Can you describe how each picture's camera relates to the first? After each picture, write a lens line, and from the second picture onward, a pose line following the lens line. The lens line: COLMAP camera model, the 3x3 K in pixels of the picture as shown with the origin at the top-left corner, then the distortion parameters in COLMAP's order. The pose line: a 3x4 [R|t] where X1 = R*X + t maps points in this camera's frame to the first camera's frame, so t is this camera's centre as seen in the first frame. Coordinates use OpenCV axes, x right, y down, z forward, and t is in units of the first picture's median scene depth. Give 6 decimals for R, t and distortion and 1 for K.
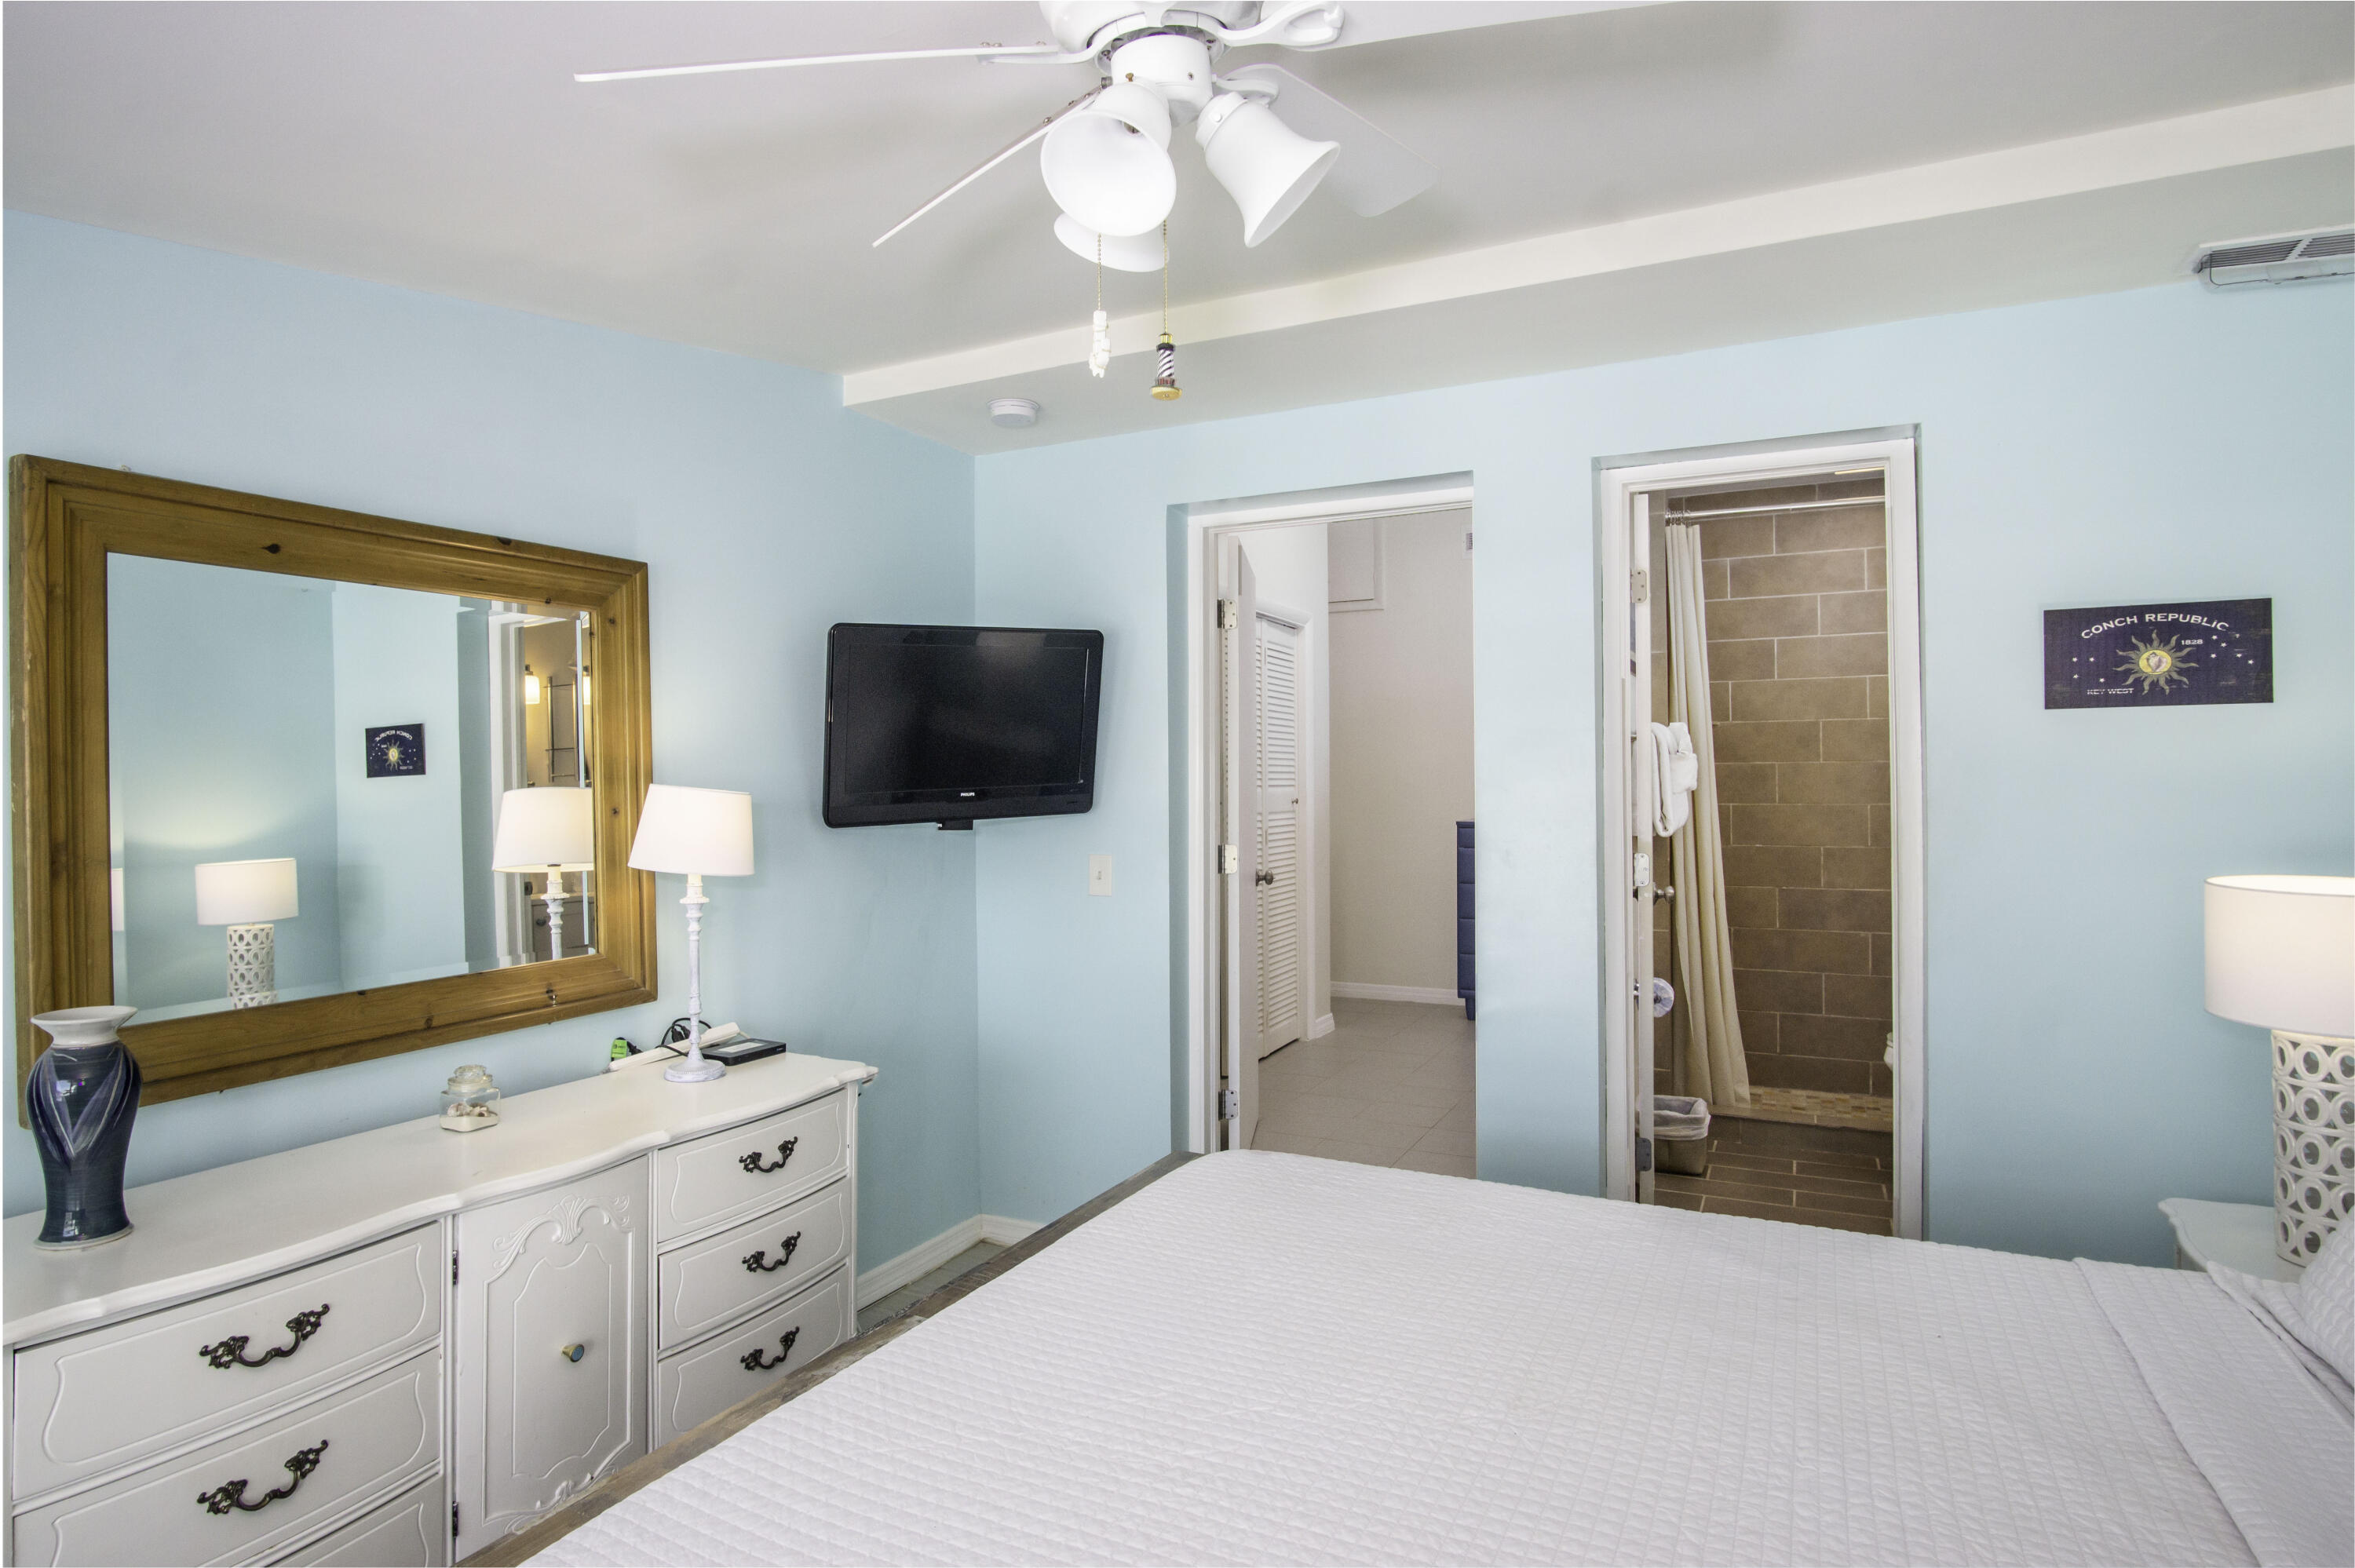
lens RADIAL K [[1265.6, 0, 1143.4], [0, 1265.6, 761.5], [0, 0, 1]] dist [-0.019684, 0.000447]
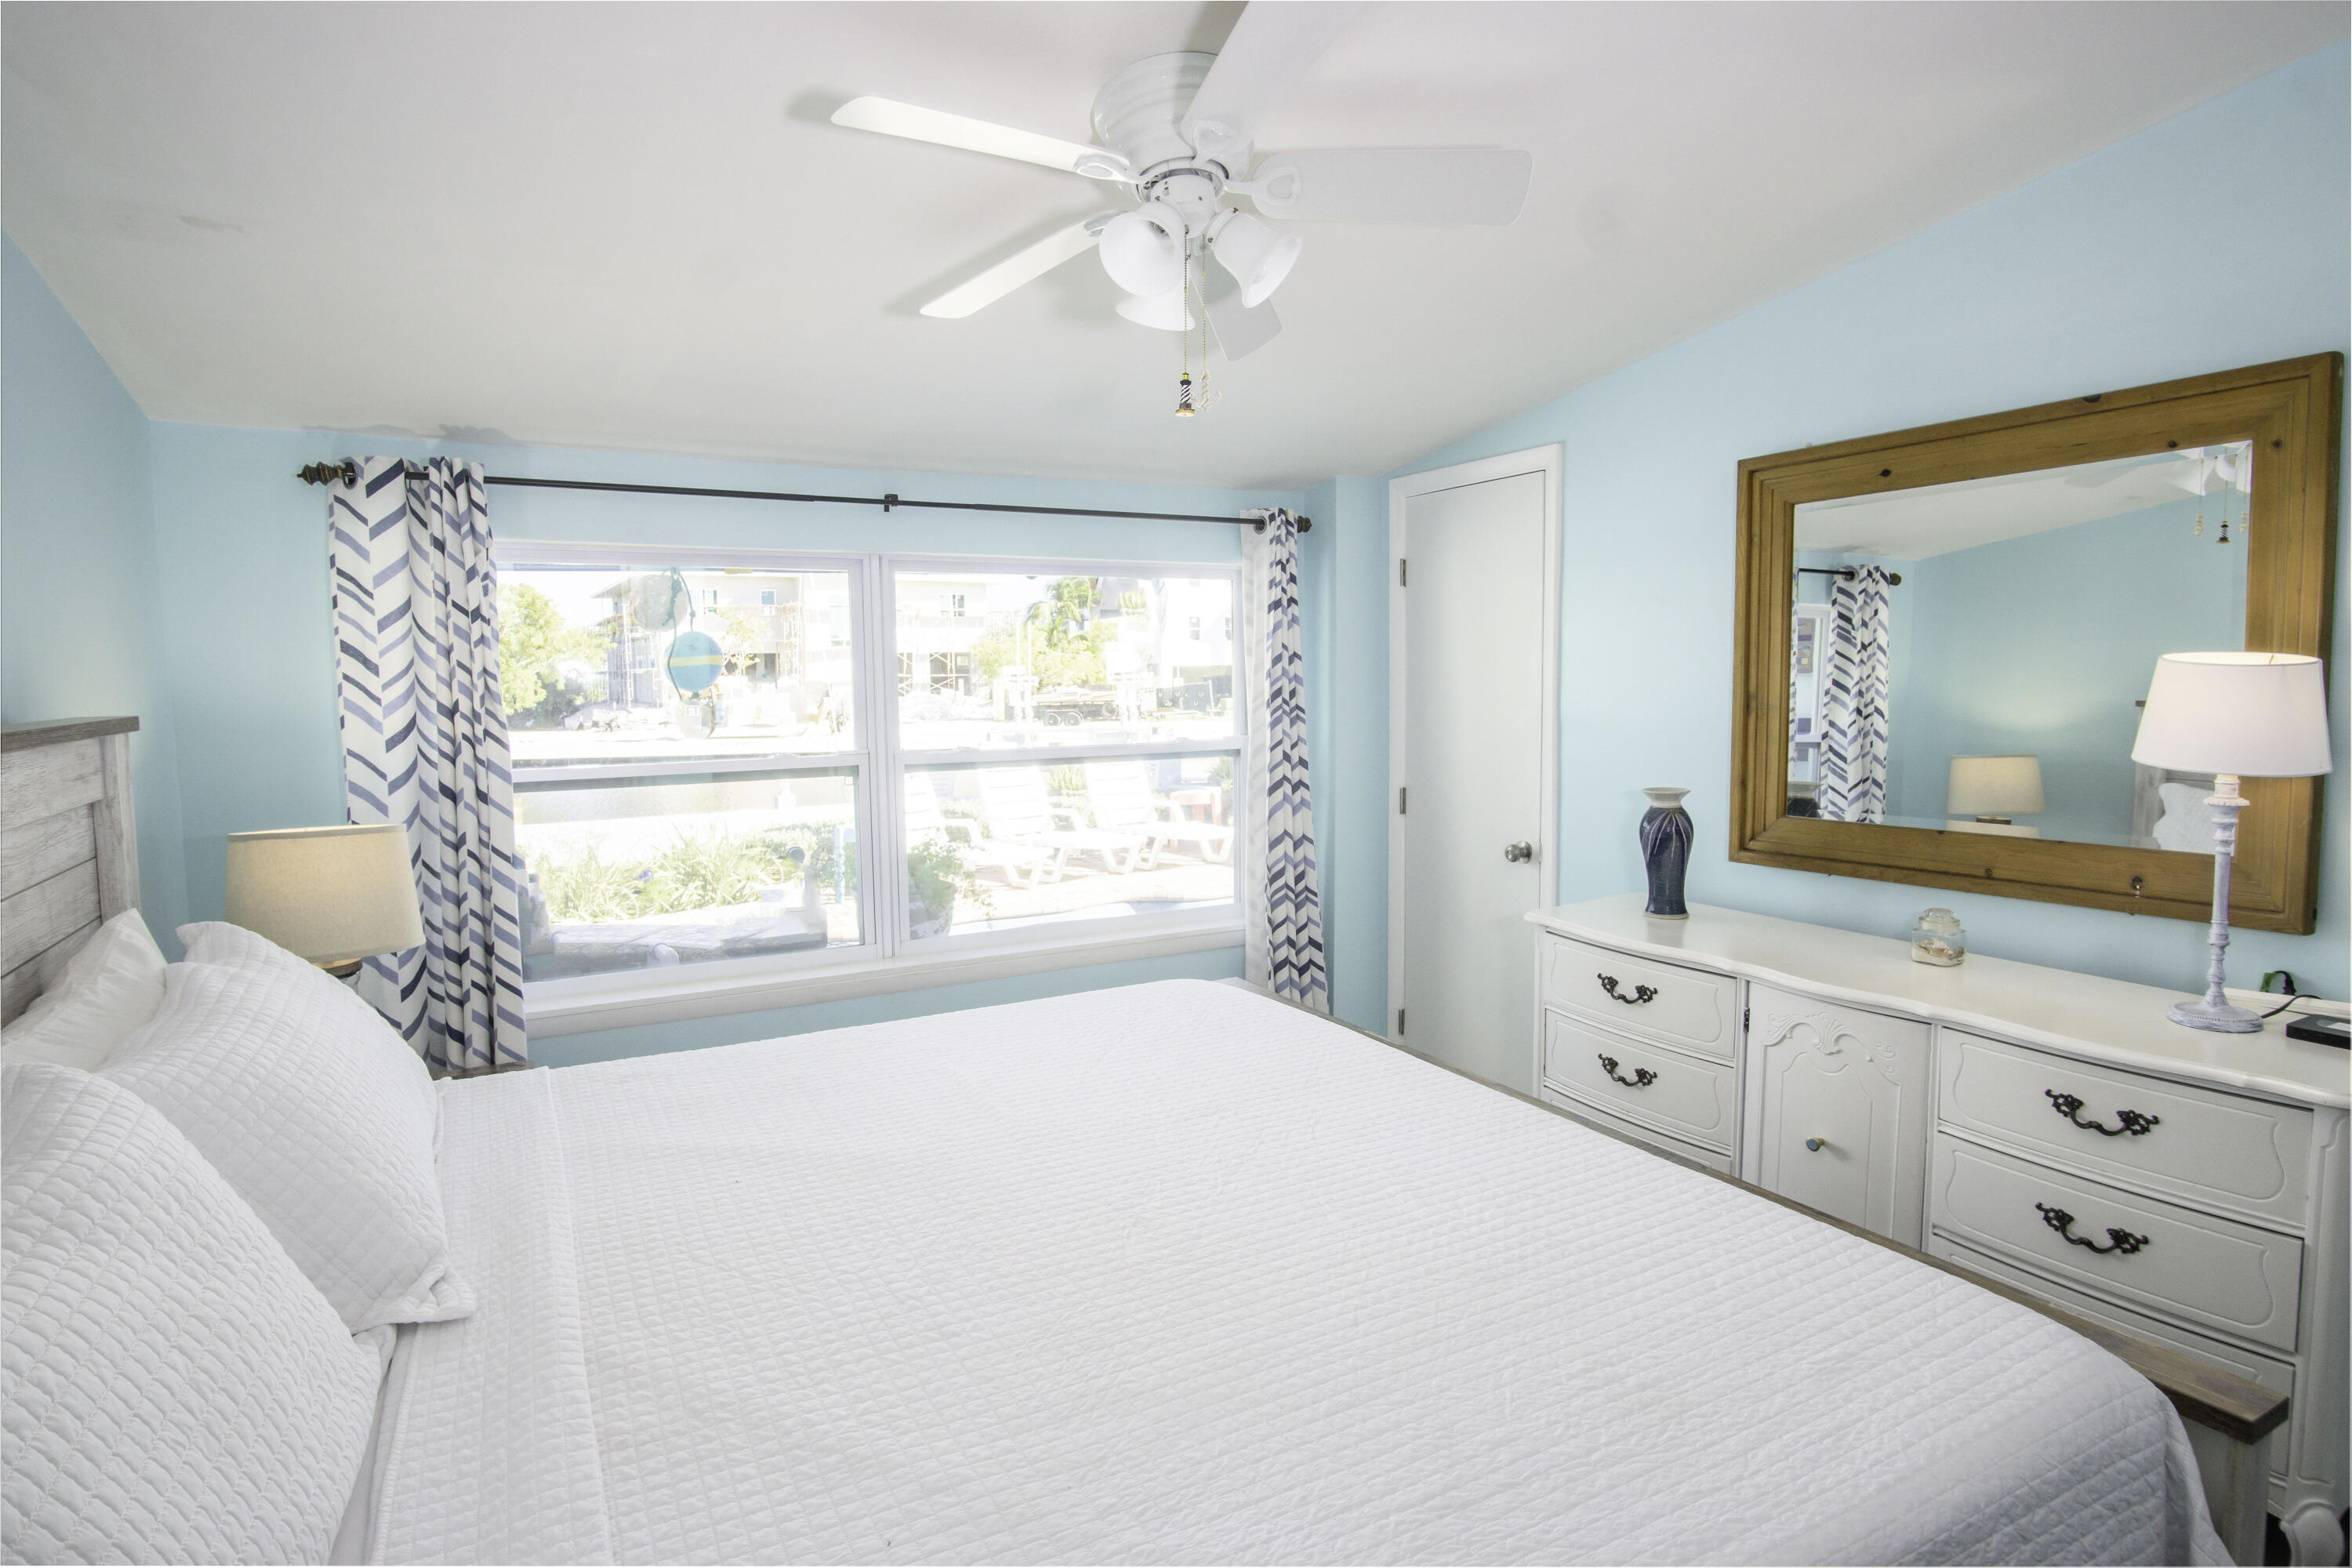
lens RADIAL K [[1264.1, 0, 1141.9], [0, 1264.1, 761.5], [0, 0, 1]] dist [-0.019684, 0.000447]
pose [[-0.576354, 0.067342, -0.814421, 0.767790], [0.029247, 0.997660, 0.061796, 0.022301], [0.816677, 0.011797, -0.576975, 1.059784]]
